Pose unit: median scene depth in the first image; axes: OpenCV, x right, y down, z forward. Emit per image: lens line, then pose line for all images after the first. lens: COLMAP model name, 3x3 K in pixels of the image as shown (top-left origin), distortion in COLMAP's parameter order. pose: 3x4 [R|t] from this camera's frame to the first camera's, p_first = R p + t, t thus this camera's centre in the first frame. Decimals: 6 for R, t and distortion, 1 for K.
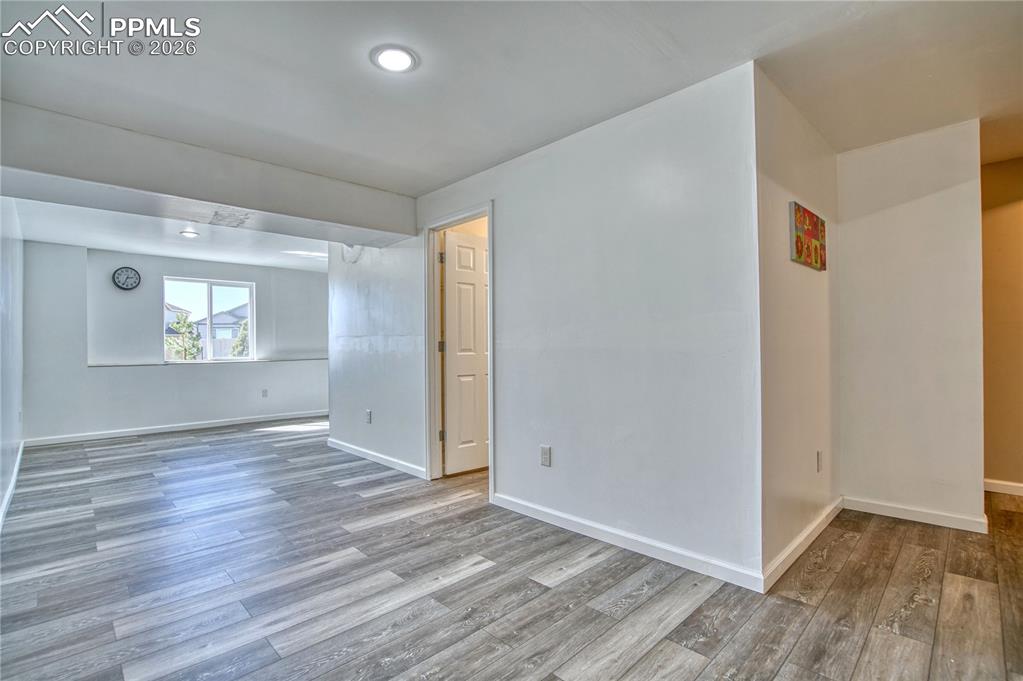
lens RADIAL K [[473.3, 0, 510.8], [0, 473.3, 342.6], [0, 0, 1]] dist [-0.049229, 0.015876]
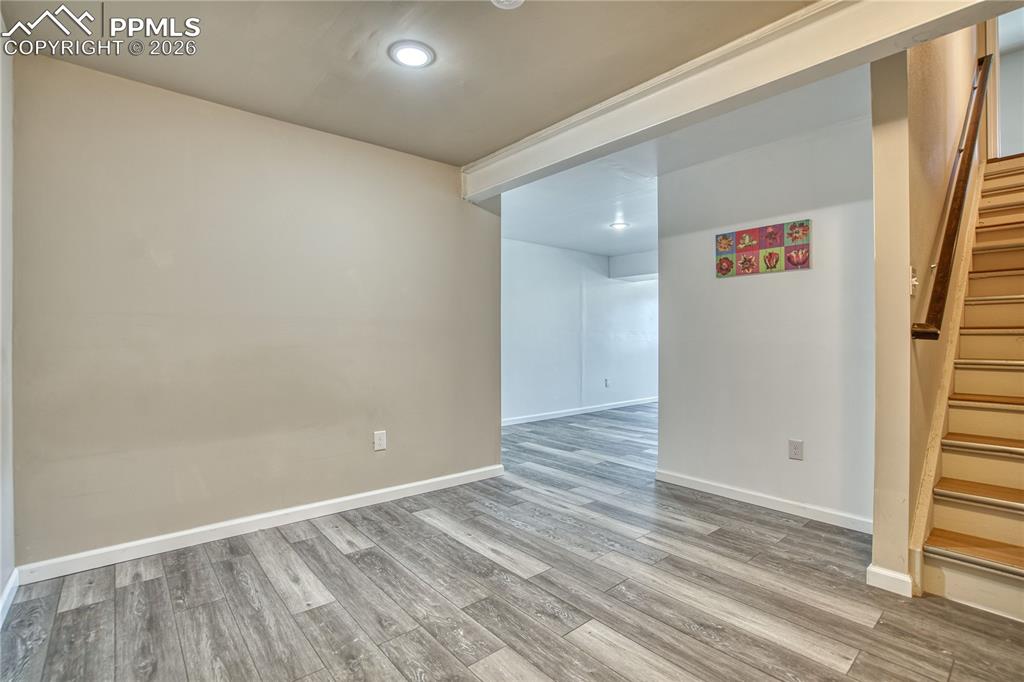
lens RADIAL K [[473.8, 0, 510.9], [0, 473.8, 341.6], [0, 0, 1]] dist [-0.049229, 0.015876]
pose [[-0.069002, 0.008138, -0.997583, 2.028441], [0.003702, 0.999962, 0.007901, -0.000749], [0.997610, -0.003148, -0.069029, 0.486174]]
